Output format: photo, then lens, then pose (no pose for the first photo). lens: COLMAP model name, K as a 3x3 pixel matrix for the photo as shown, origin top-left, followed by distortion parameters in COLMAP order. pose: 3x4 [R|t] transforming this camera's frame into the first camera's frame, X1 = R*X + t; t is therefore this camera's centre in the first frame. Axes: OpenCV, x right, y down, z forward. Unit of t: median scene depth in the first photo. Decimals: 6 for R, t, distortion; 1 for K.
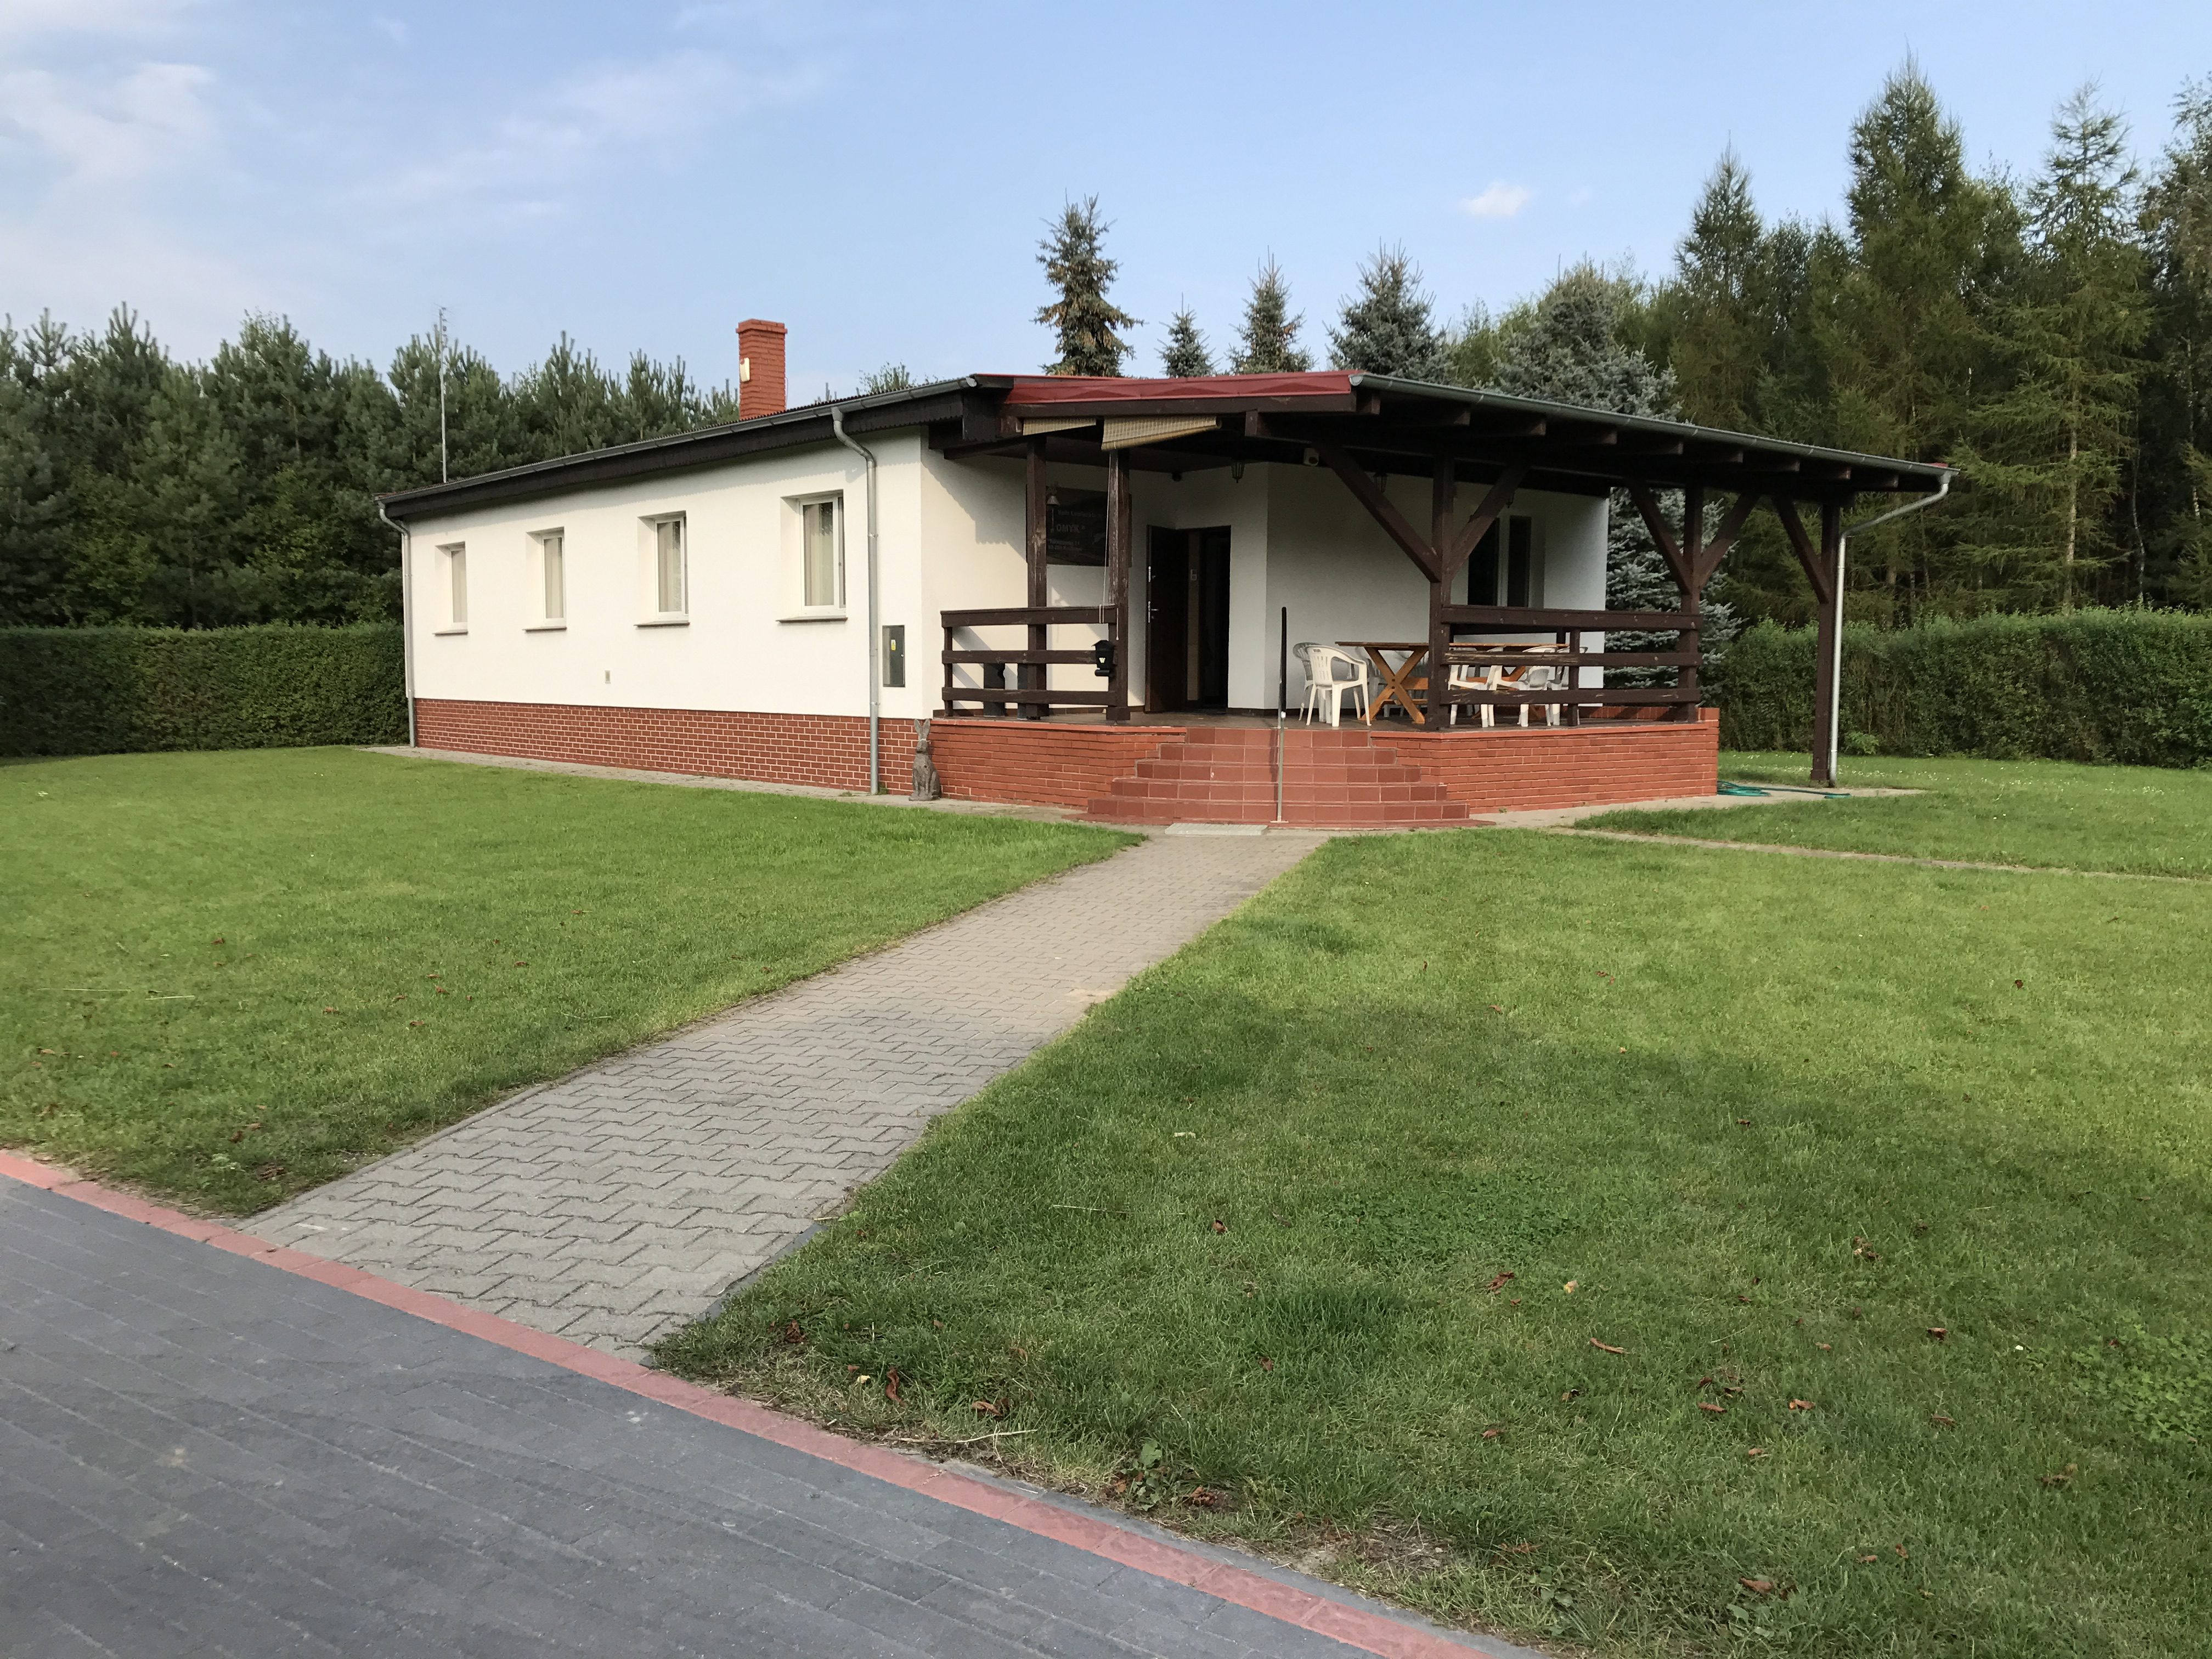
lens RADIAL K [[1823.6, 0, 1135.6], [0, 1823.6, 864.2], [0, 0, 1]] dist [0.080702, -0.106092]
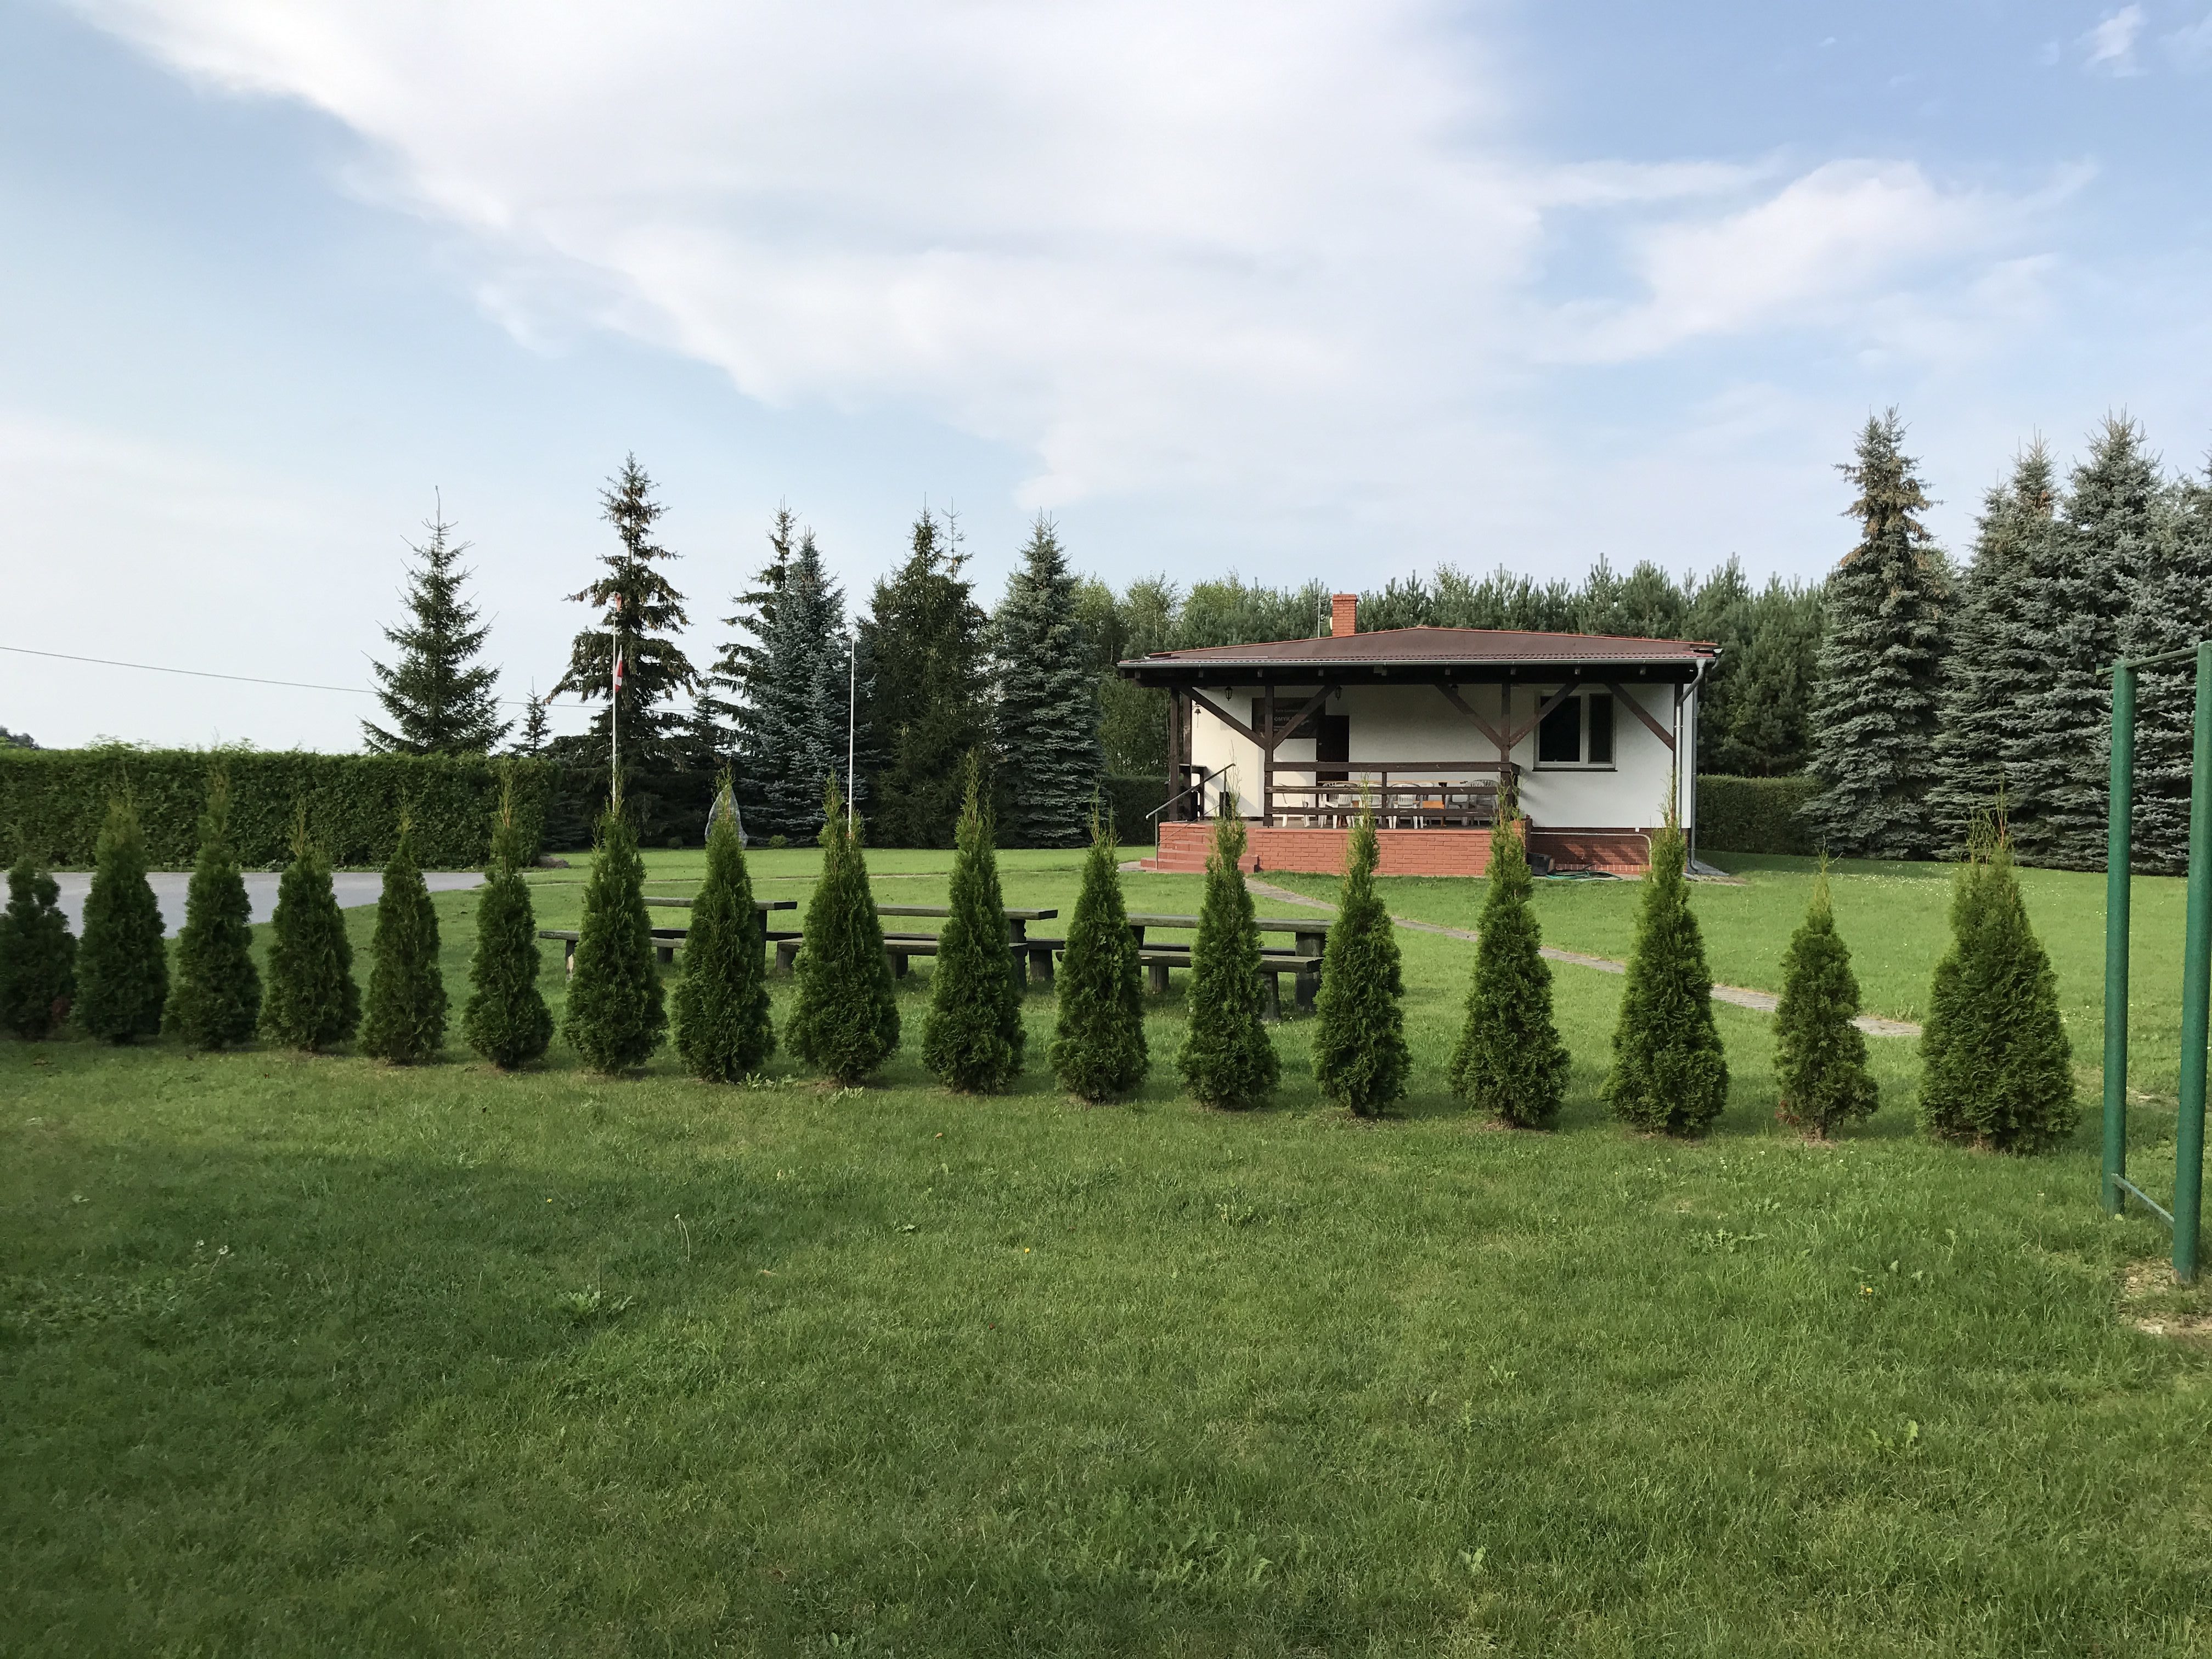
lens RADIAL K [[1750.0, 0, 1108.3], [0, 1750.0, 843.4], [0, 0, 1]] dist [-0.001077, 0.012006]
pose [[0.574477, 0.024090, -0.818166, 0.761887], [-0.087771, 0.995616, -0.032314, 0.005179], [0.813802, 0.090375, 0.574073, -0.066201]]
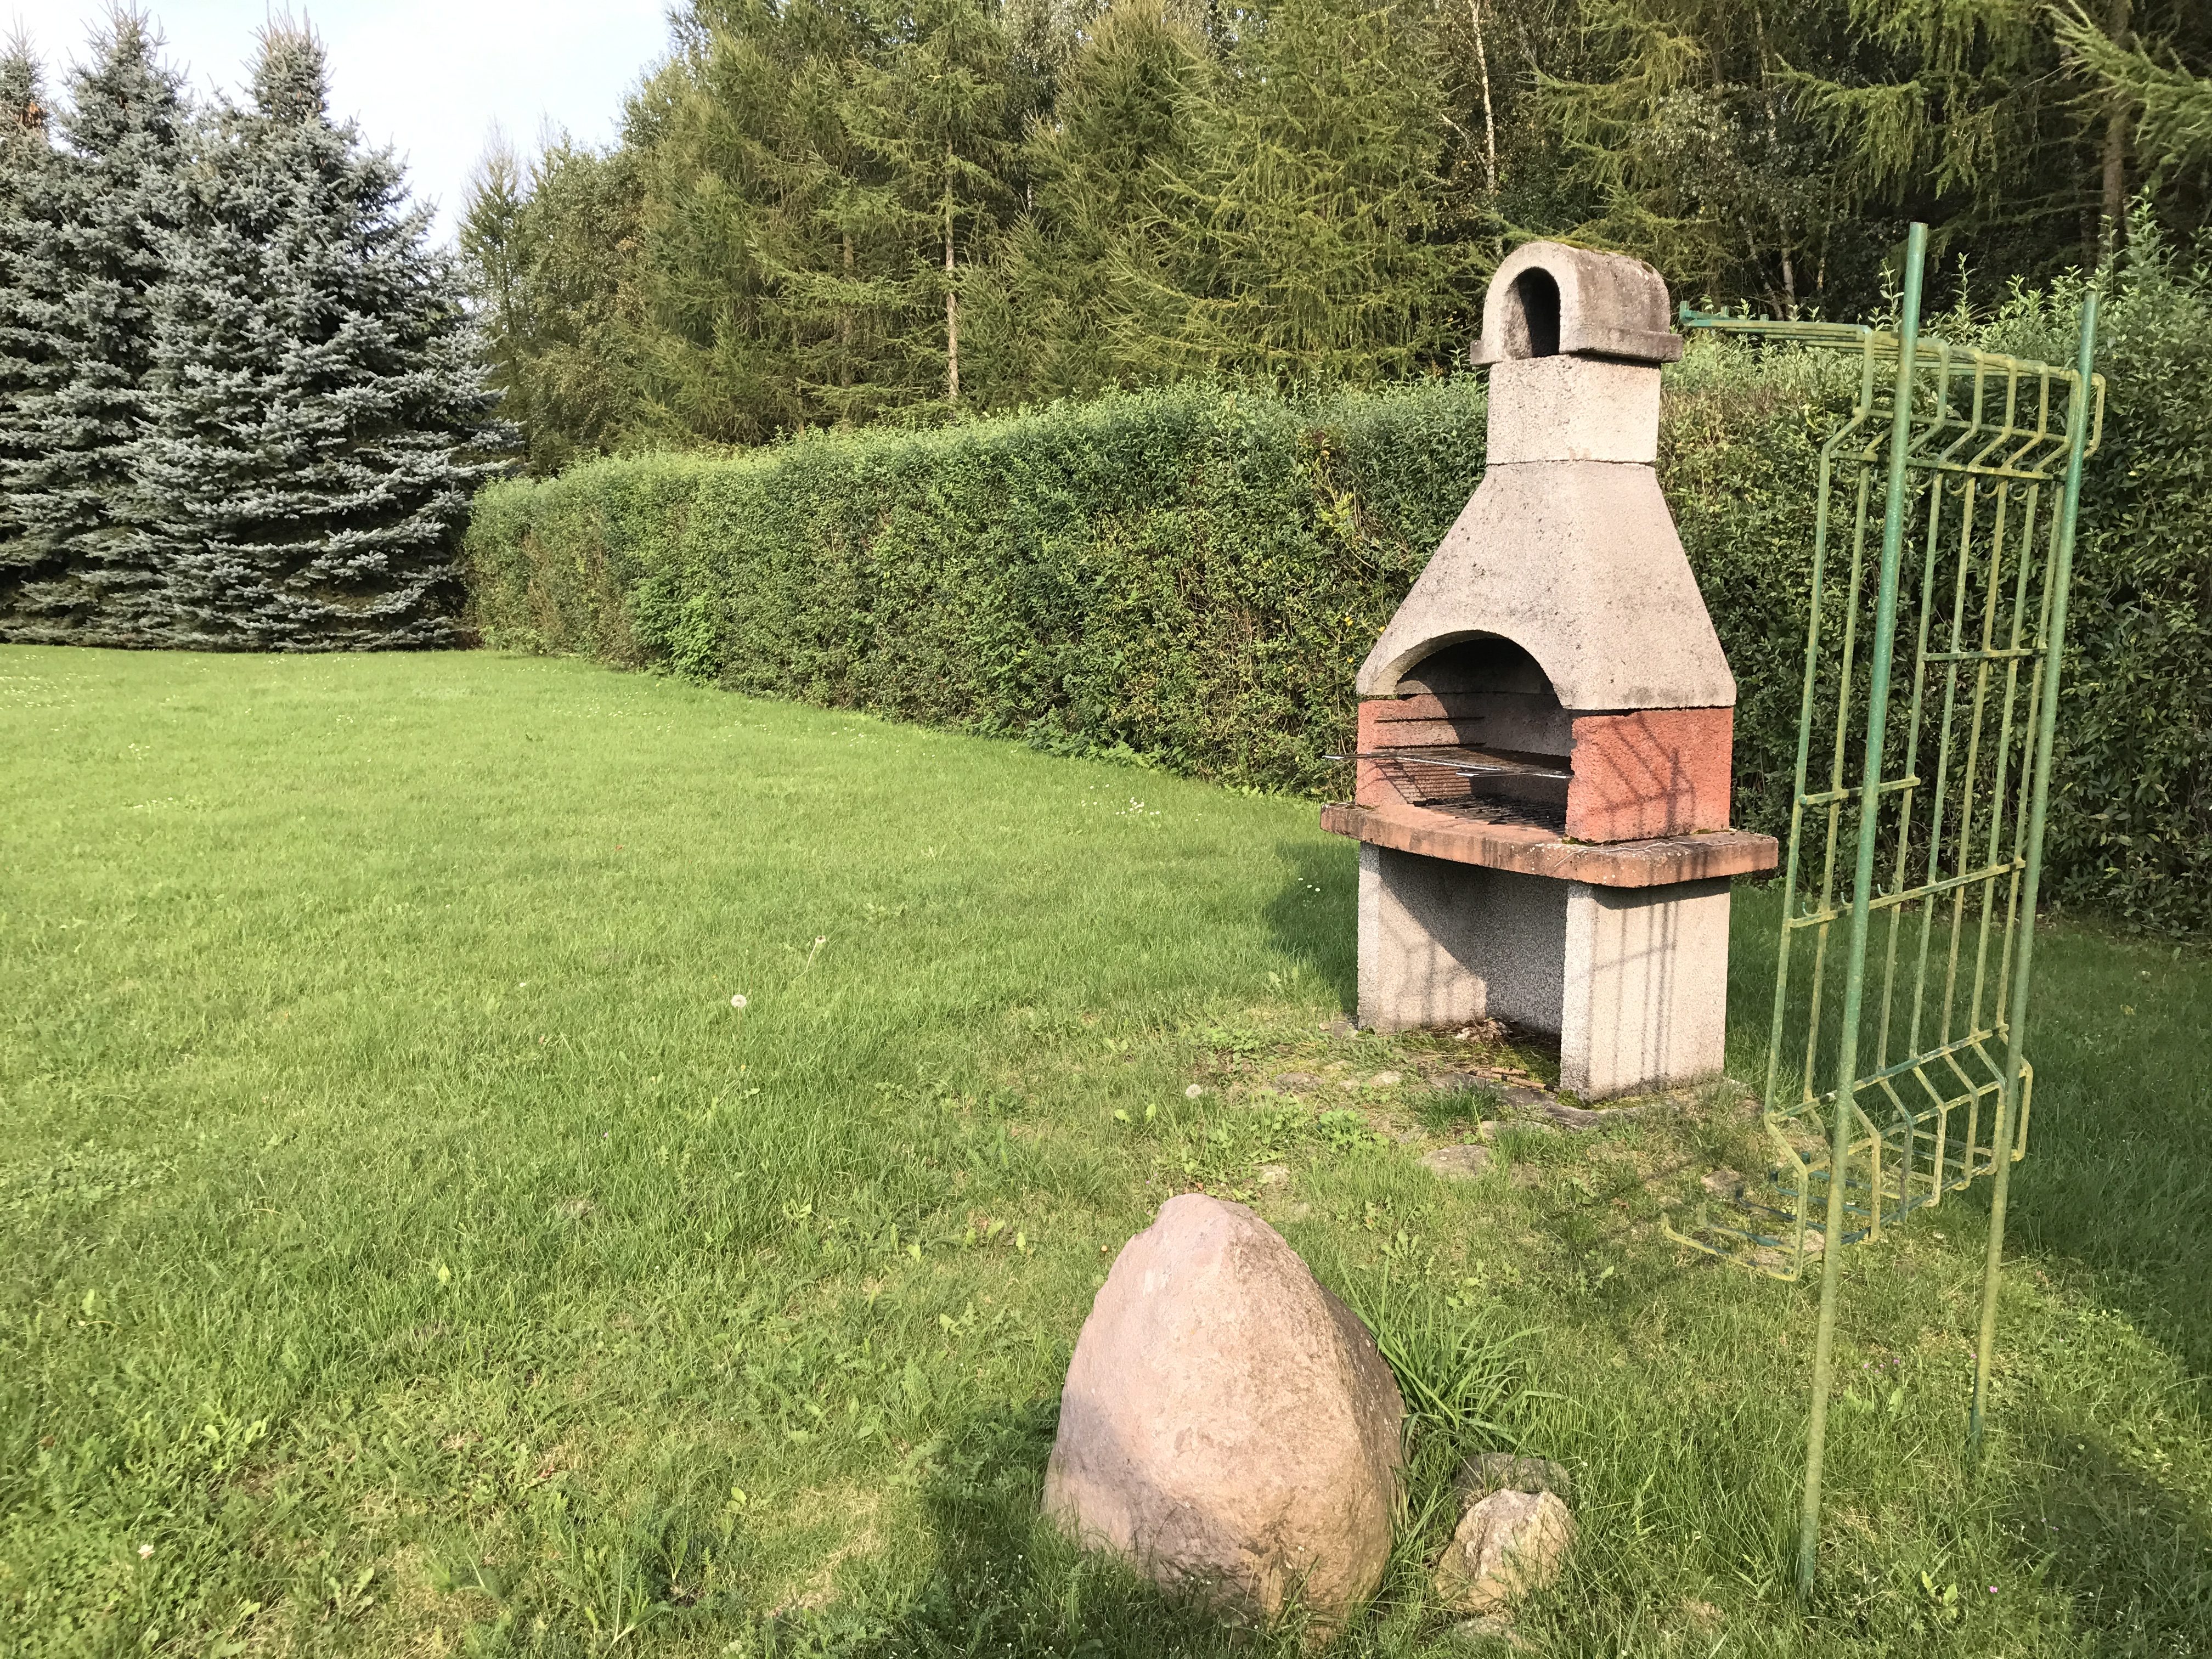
lens RADIAL K [[1780.8, 0, 1105.5], [0, 1780.8, 777.8], [0, 0, 1]] dist [0.087747, -0.082968]
pose [[0.999660, -0.012415, 0.022913, 0.620145], [0.011938, 0.999712, 0.020814, -0.022340], [-0.023165, -0.020533, 0.999521, 0.259370]]
